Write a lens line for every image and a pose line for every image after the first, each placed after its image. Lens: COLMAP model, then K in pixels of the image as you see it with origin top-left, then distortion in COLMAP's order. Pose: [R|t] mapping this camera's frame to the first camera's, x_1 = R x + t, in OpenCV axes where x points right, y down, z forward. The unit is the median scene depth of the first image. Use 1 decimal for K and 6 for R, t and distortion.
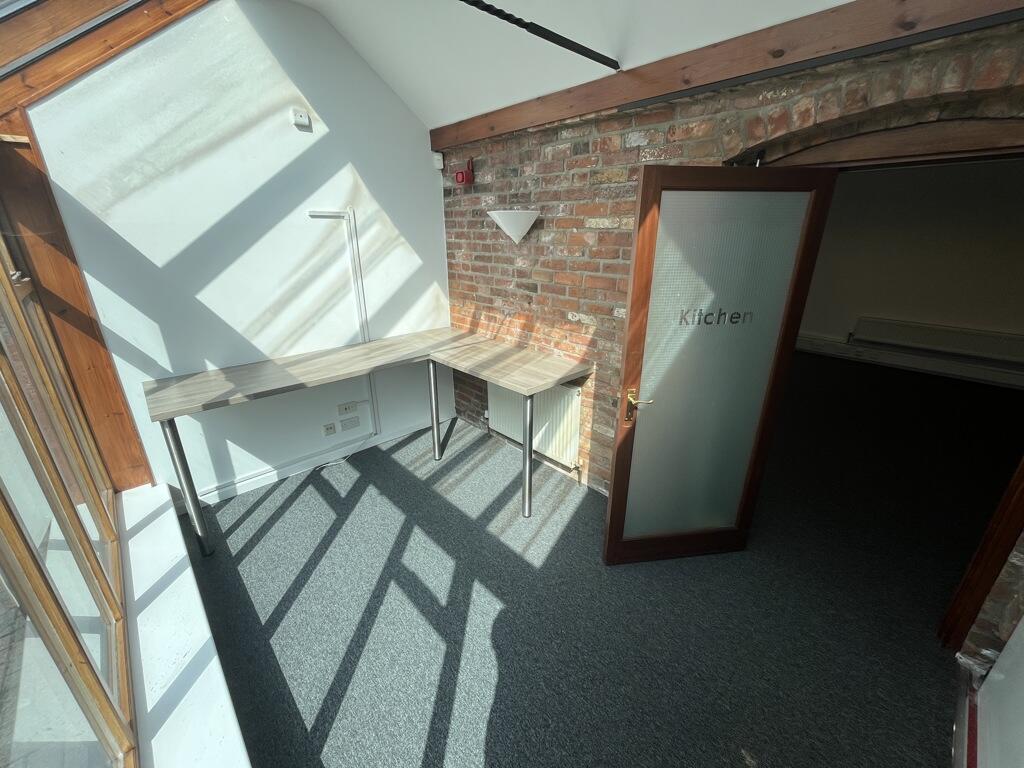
lens RADIAL K [[413.2, 0, 513.0], [0, 413.2, 383.5], [0, 0, 1]] dist [-0.000483, -0.000152]
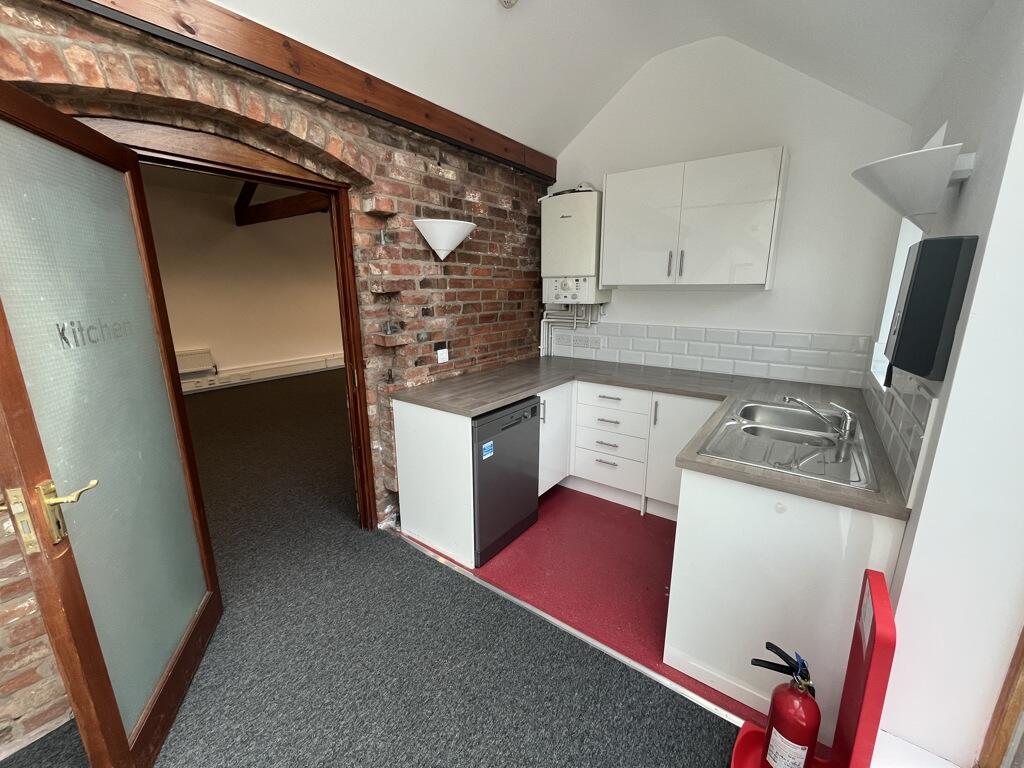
lens RADIAL K [[413.2, 0, 513.8], [0, 413.2, 383.9], [0, 0, 1]] dist [-0.000483, -0.000152]
pose [[-0.168110, -0.229543, 0.958671, -0.363700], [0.350732, 0.894946, 0.275788, -0.040116], [-0.921263, 0.382599, -0.069941, 0.570591]]
